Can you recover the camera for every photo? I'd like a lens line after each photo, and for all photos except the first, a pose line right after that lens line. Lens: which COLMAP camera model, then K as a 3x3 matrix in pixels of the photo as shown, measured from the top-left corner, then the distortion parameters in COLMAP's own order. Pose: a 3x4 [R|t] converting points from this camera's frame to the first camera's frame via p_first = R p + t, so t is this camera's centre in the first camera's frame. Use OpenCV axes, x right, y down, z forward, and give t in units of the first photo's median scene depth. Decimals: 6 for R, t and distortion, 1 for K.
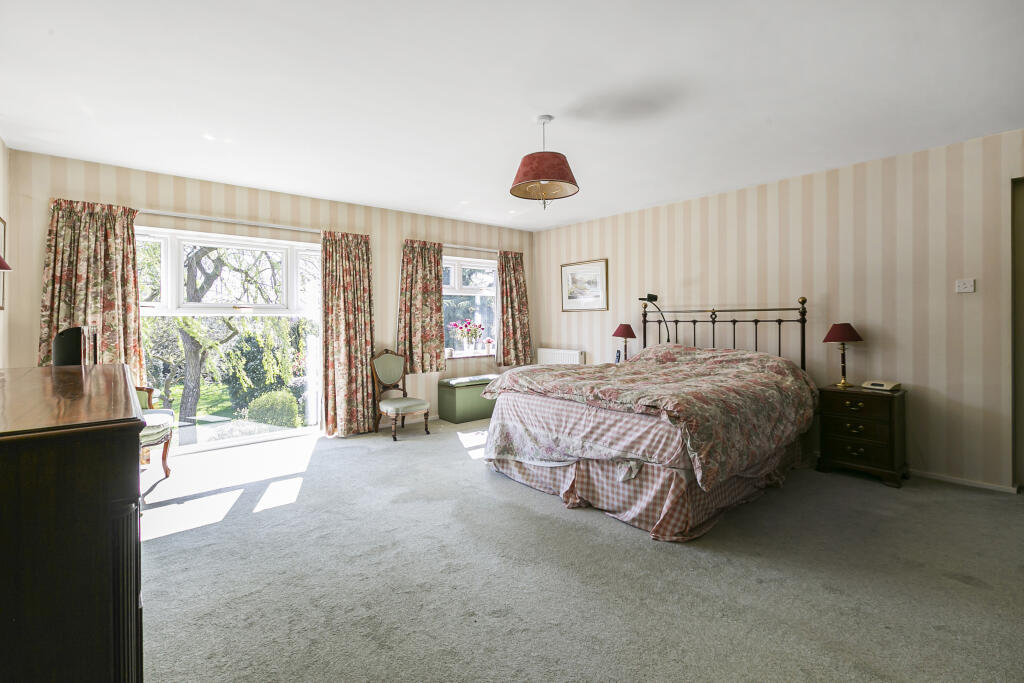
lens RADIAL K [[464.6, 0, 505.0], [0, 464.6, 318.5], [0, 0, 1]] dist [-0.001315, 0.000008]
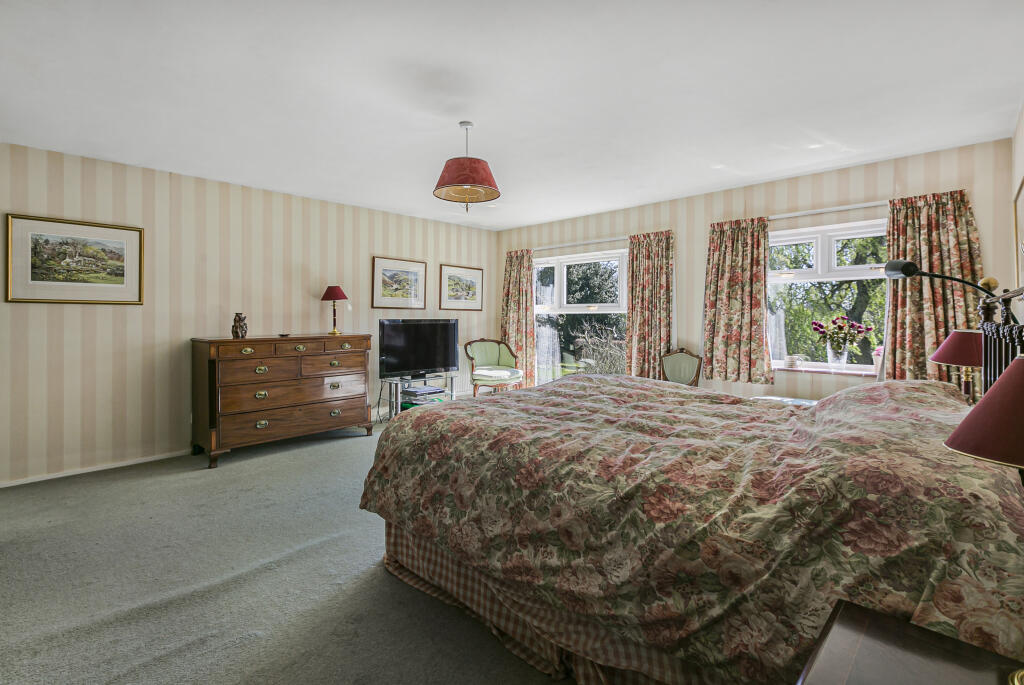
lens RADIAL K [[464.6, 0, 505.0], [0, 464.6, 319.5], [0, 0, 1]] dist [-0.001315, 0.000008]
pose [[0.107936, 0.012783, -0.994076, 0.650551], [0.003579, 0.999906, 0.013247, -0.005072], [0.994151, -0.004988, 0.107880, 0.556352]]
